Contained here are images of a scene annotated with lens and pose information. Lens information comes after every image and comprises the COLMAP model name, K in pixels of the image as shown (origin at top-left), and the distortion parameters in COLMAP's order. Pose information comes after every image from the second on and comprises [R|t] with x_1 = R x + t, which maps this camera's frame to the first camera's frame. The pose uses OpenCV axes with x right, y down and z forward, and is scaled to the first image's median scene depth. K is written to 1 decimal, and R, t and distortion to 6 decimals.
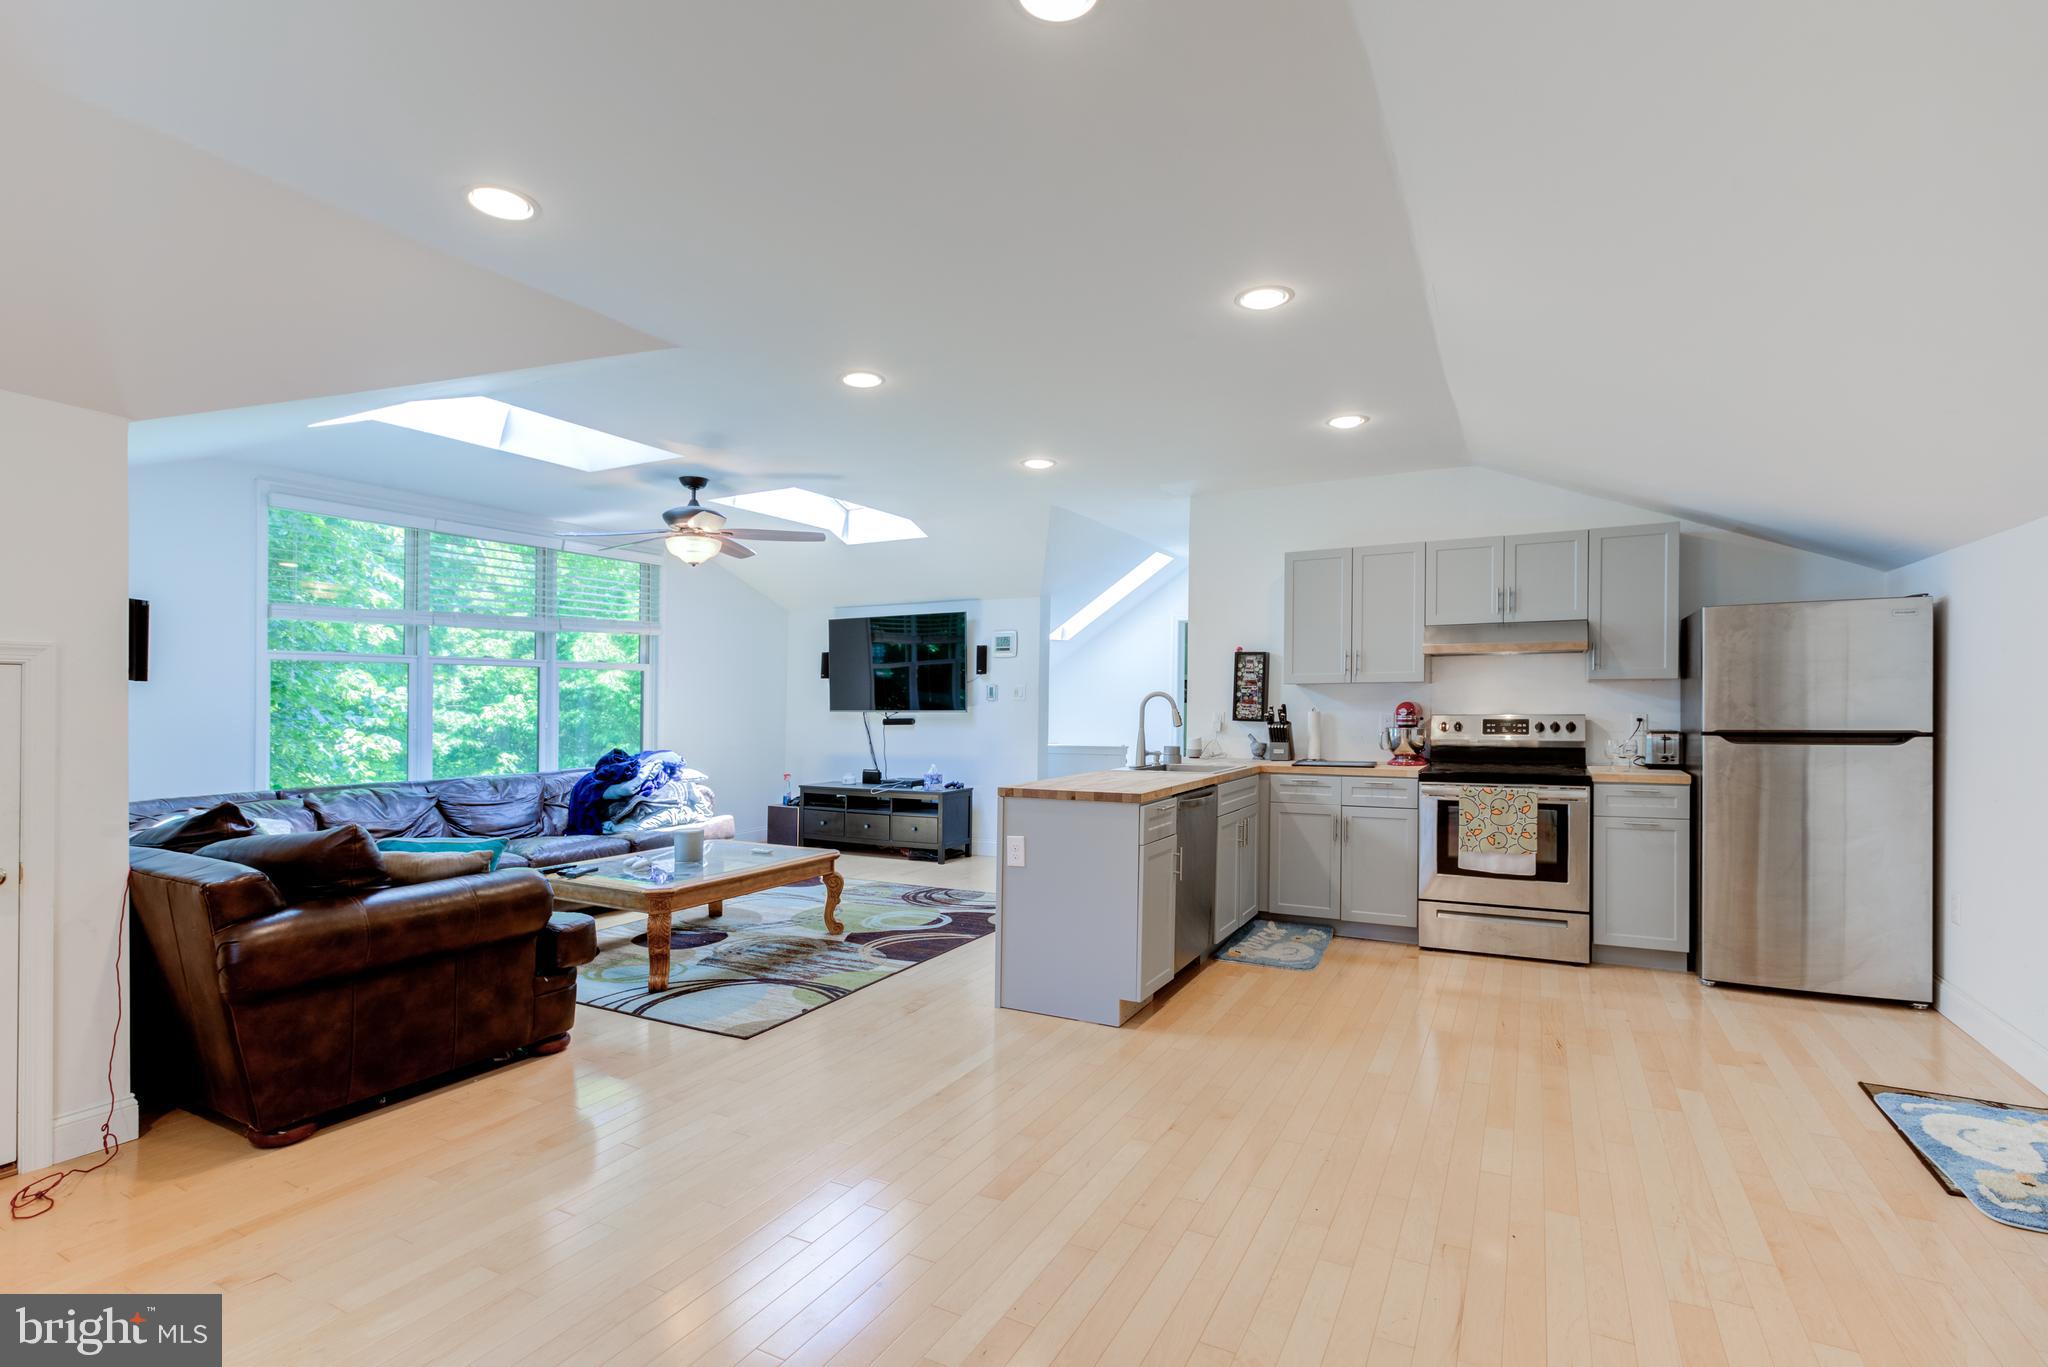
lens RADIAL K [[960.2, 0, 1024.0], [0, 960.2, 683.5], [0, 0, 1]] dist [-0.000795, 0.000100]
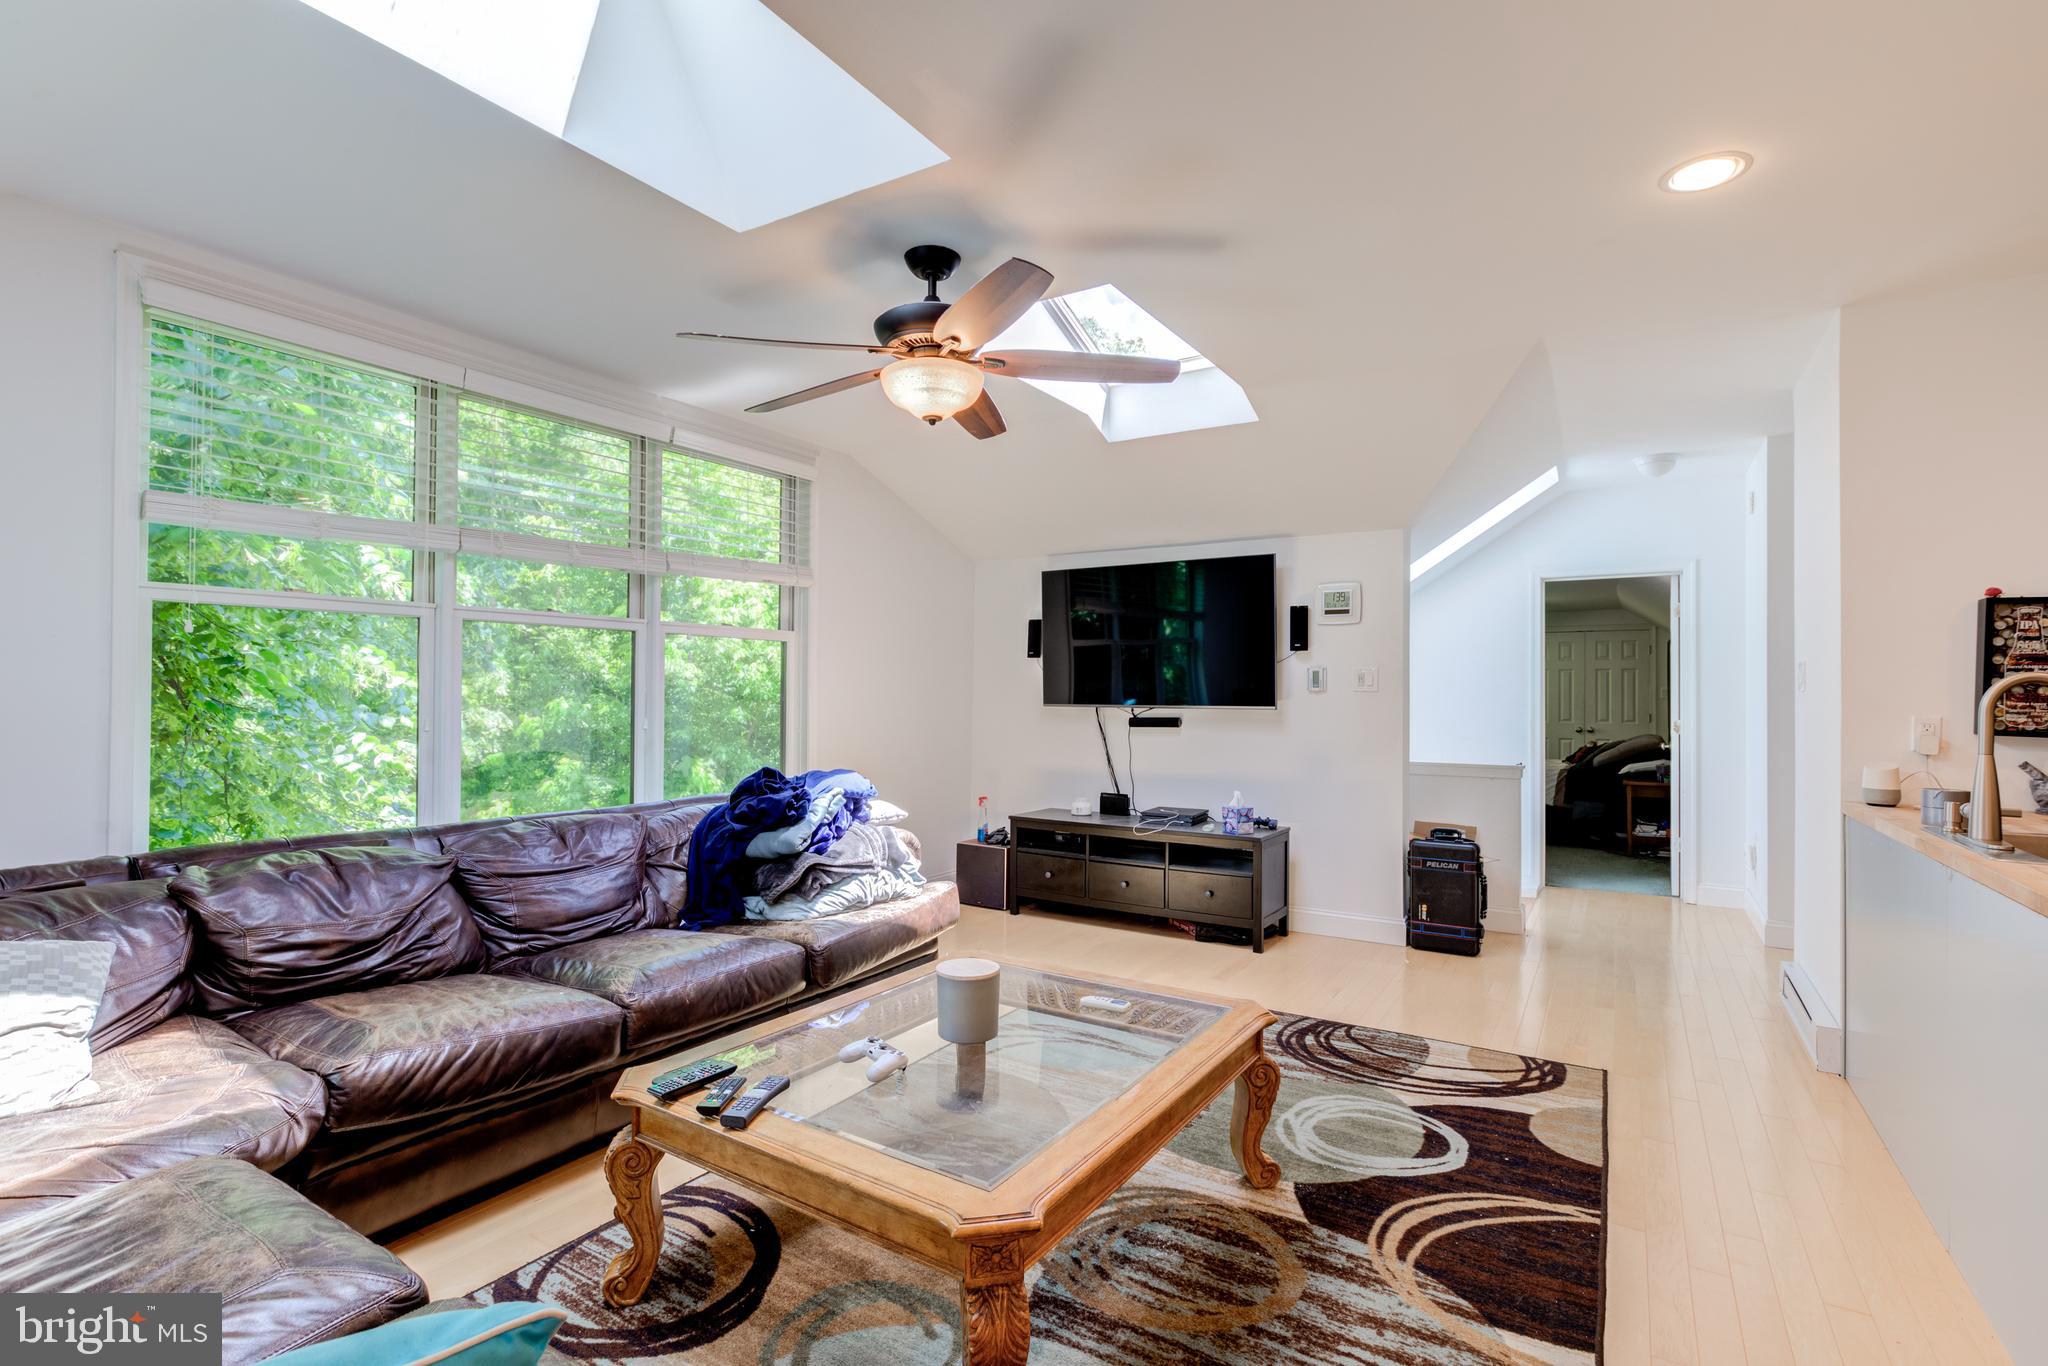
lens RADIAL K [[953.6, 0, 1028.3], [0, 953.6, 694.3], [0, 0, 1]] dist [-0.010388, -0.000150]
pose [[0.997960, 0.009569, -0.063128, -0.233087], [-0.008428, 0.999797, 0.018318, 0.012009], [0.063291, -0.017749, 0.997837, 0.442039]]
